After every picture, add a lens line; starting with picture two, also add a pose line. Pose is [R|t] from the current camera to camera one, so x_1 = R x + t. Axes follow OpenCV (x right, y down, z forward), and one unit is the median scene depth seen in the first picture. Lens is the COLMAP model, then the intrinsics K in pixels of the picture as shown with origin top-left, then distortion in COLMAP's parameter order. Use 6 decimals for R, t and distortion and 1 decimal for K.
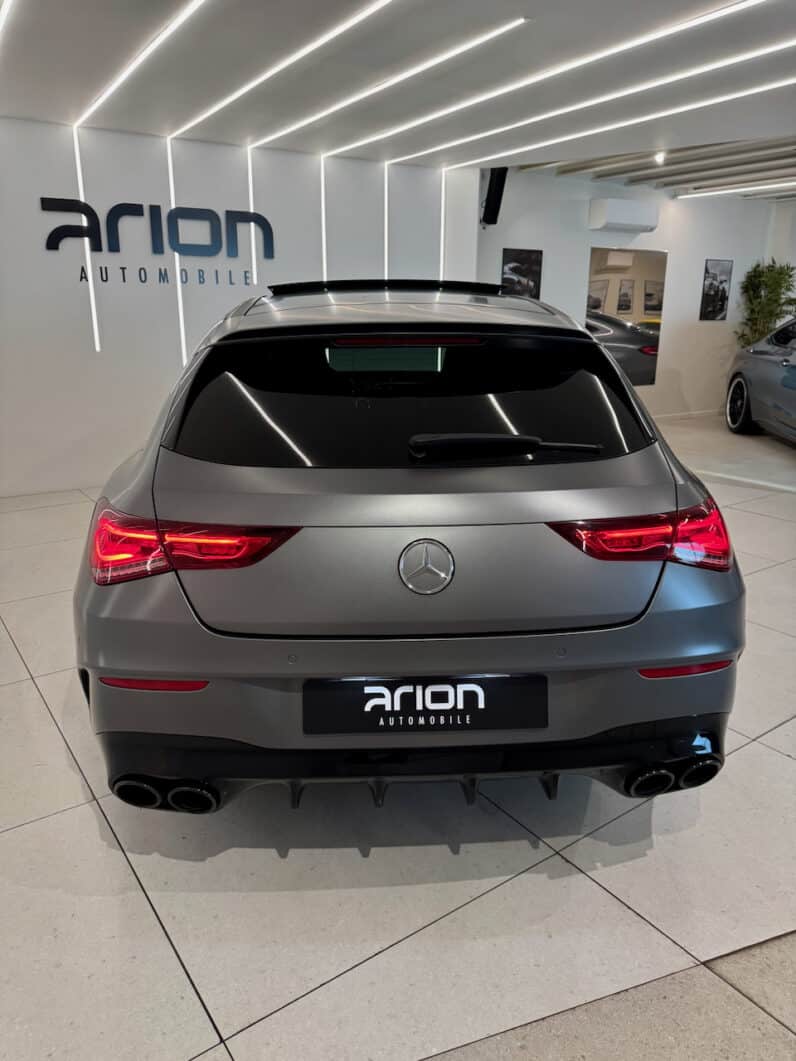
lens RADIAL K [[757.8, 0, 382.1], [0, 757.8, 520.0], [0, 0, 1]] dist [0.047456, -0.043973]
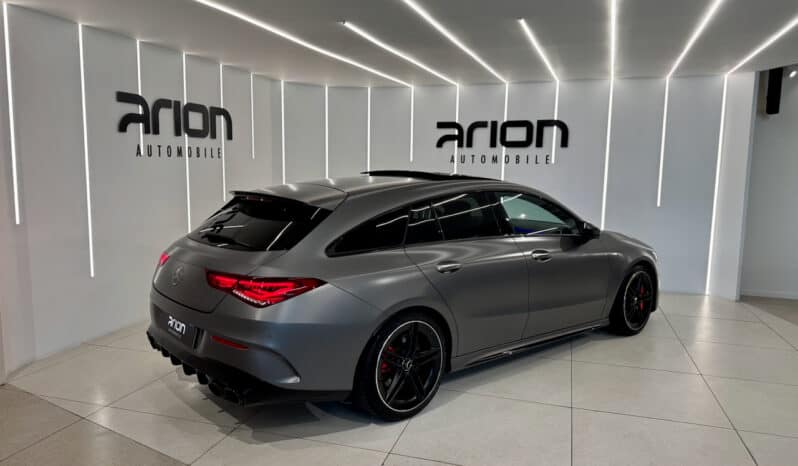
lens RADIAL K [[572.8, 0, 396.6], [0, 572.8, 228.6], [0, 0, 1]] dist [0.042525, -0.042848]
pose [[0.617669, 0.094883, -0.780694, 0.603119], [-0.222877, 0.973116, -0.058067, -0.045218], [0.754196, 0.209865, 0.622210, 0.065800]]
